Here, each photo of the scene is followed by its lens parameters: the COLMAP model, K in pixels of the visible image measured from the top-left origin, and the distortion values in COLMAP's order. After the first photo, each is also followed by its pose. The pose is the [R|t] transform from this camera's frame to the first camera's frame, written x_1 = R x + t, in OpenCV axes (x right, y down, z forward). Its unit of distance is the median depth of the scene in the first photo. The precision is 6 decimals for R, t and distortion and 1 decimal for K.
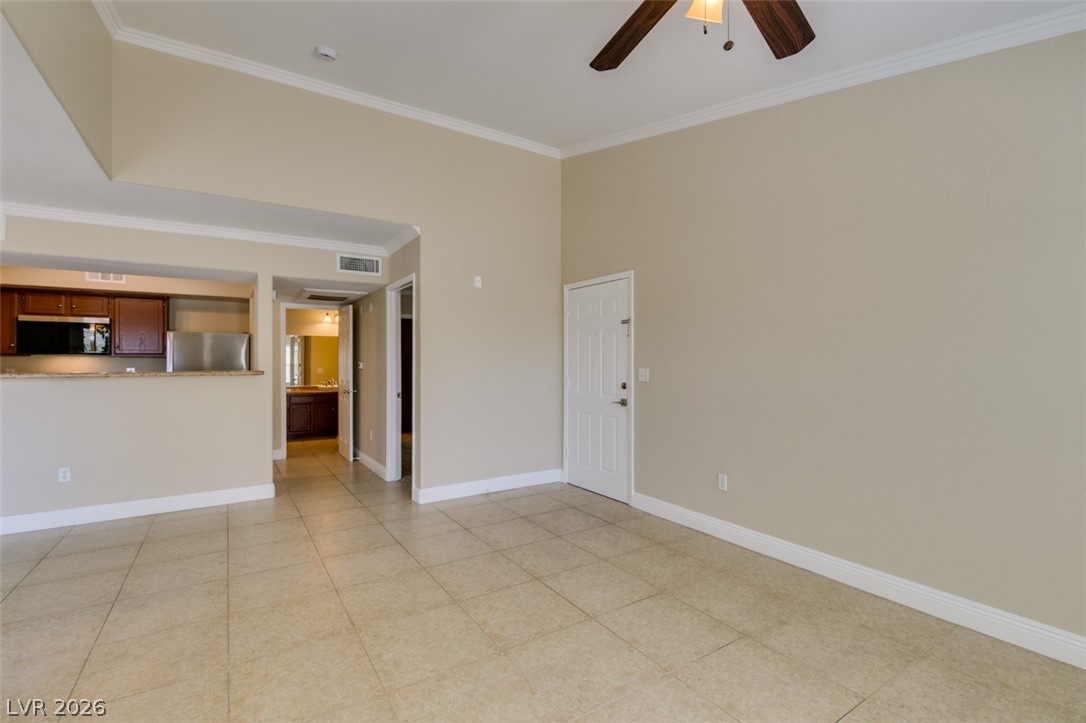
lens RADIAL K [[485.2, 0, 540.2], [0, 485.2, 361.6], [0, 0, 1]] dist [0.002400, -0.000542]
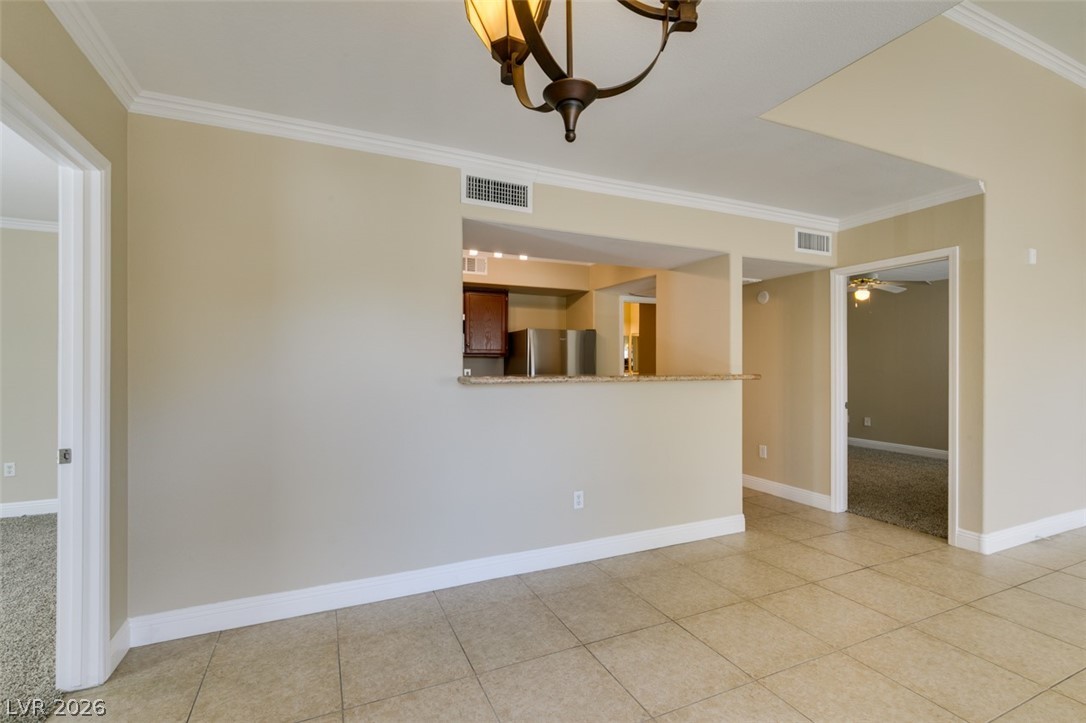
lens RADIAL K [[481.0, 0, 537.3], [0, 481.0, 371.4], [0, 0, 1]] dist [-0.005045, -0.000561]
pose [[0.988118, 0.005862, -0.153583, -0.791055], [-0.002888, 0.999804, 0.019580, -0.000512], [0.153667, -0.018904, 0.987942, 0.162910]]
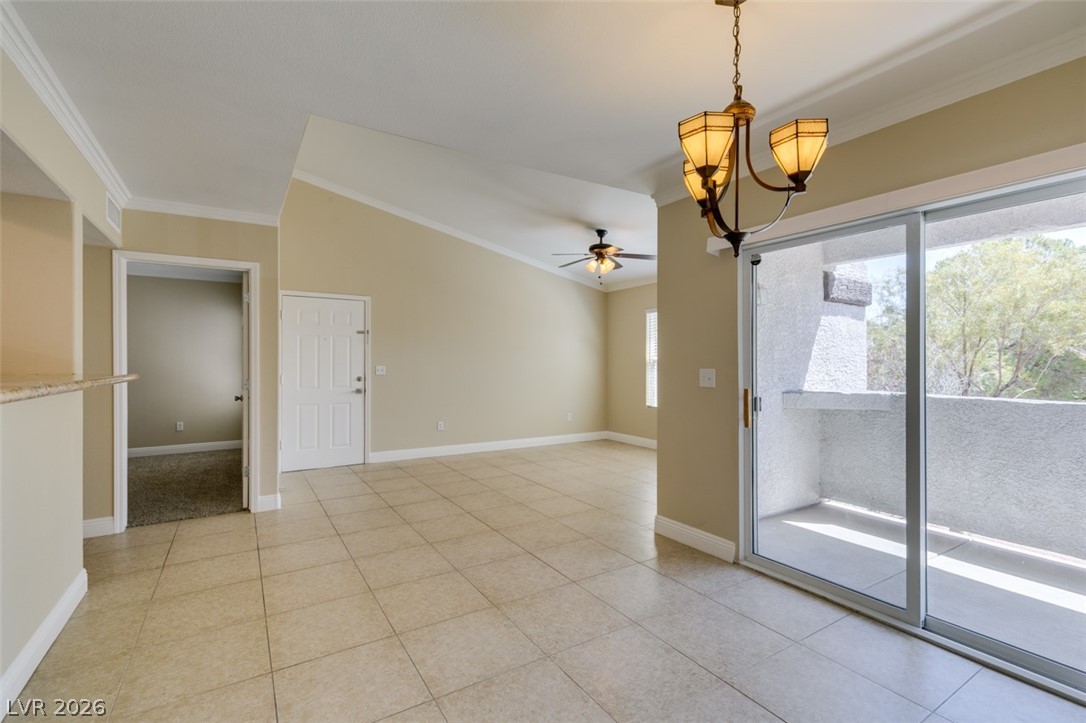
lens RADIAL K [[485.2, 0, 540.2], [0, 485.2, 361.6], [0, 0, 1]] dist [0.002400, -0.000542]
pose [[0.016120, 0.003119, 0.999865, -1.162562], [-0.003798, 0.999988, -0.003058, 0.003531], [-0.999863, -0.003748, 0.016131, 0.456602]]
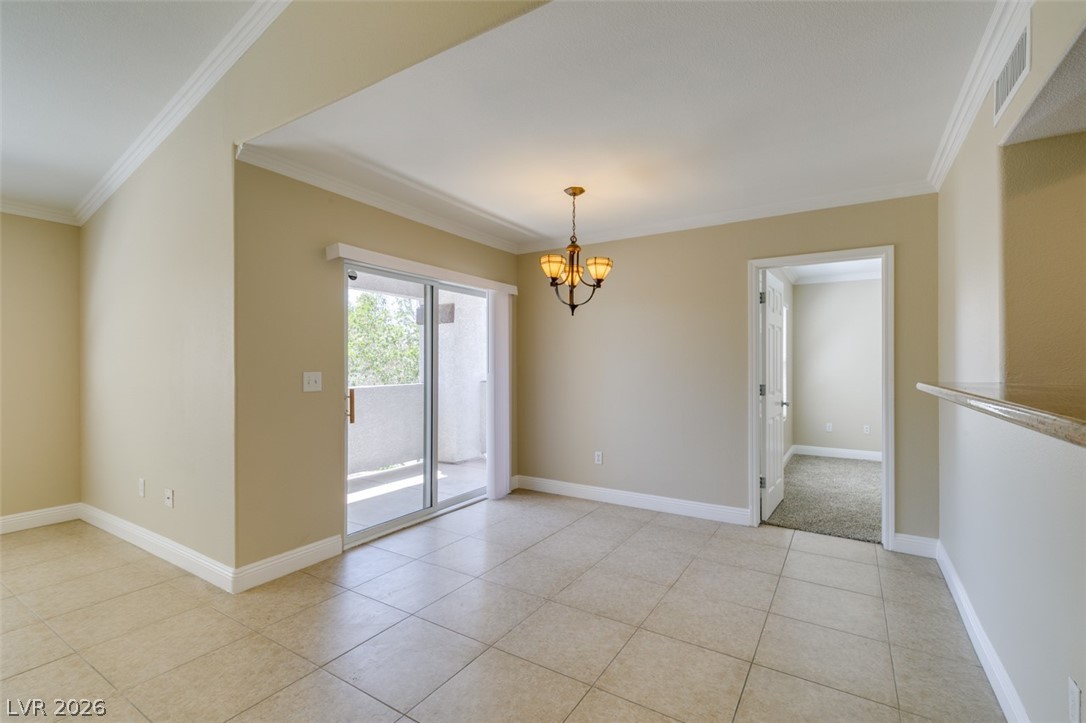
lens RADIAL K [[485.2, 0, 540.2], [0, 485.2, 361.6], [0, 0, 1]] dist [0.002400, -0.000542]
pose [[-0.908291, 0.000602, -0.418338, -0.441617], [0.003579, 0.999974, -0.006331, 0.001861], [0.418323, -0.007248, -0.908269, 0.983385]]
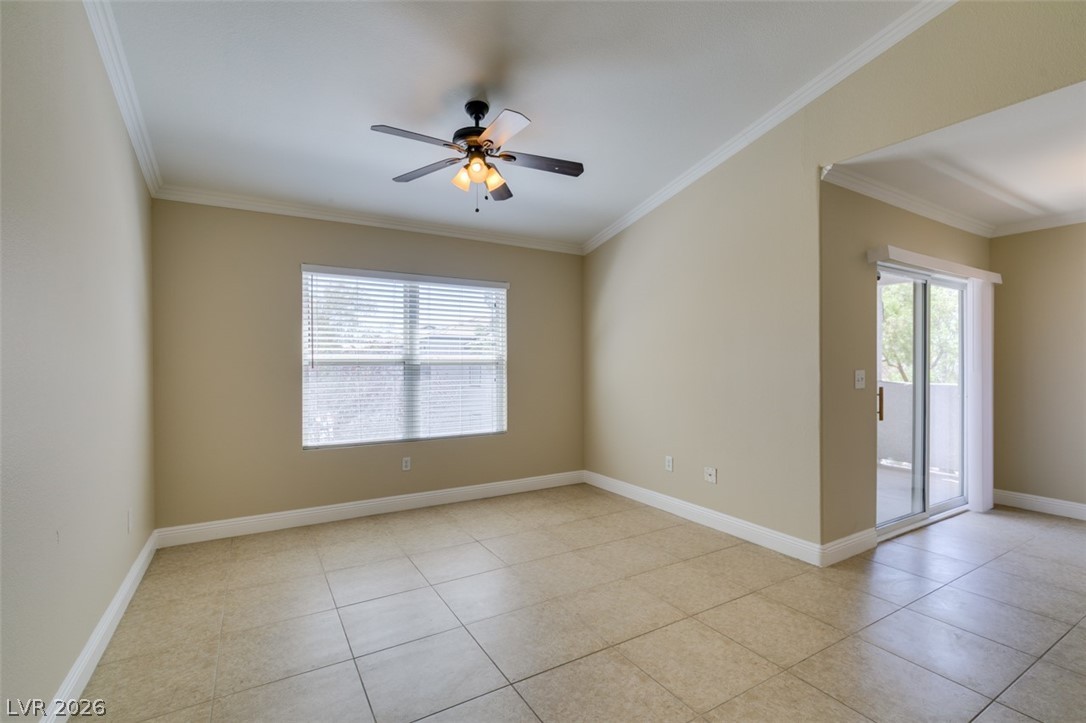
lens RADIAL K [[485.2, 0, 540.2], [0, 485.2, 361.6], [0, 0, 1]] dist [0.002400, -0.000542]
pose [[-0.999179, 0.003465, 0.040353, 0.013465], [0.003277, 0.999984, -0.004714, 0.000179], [-0.040368, -0.004578, -0.999174, 0.968812]]
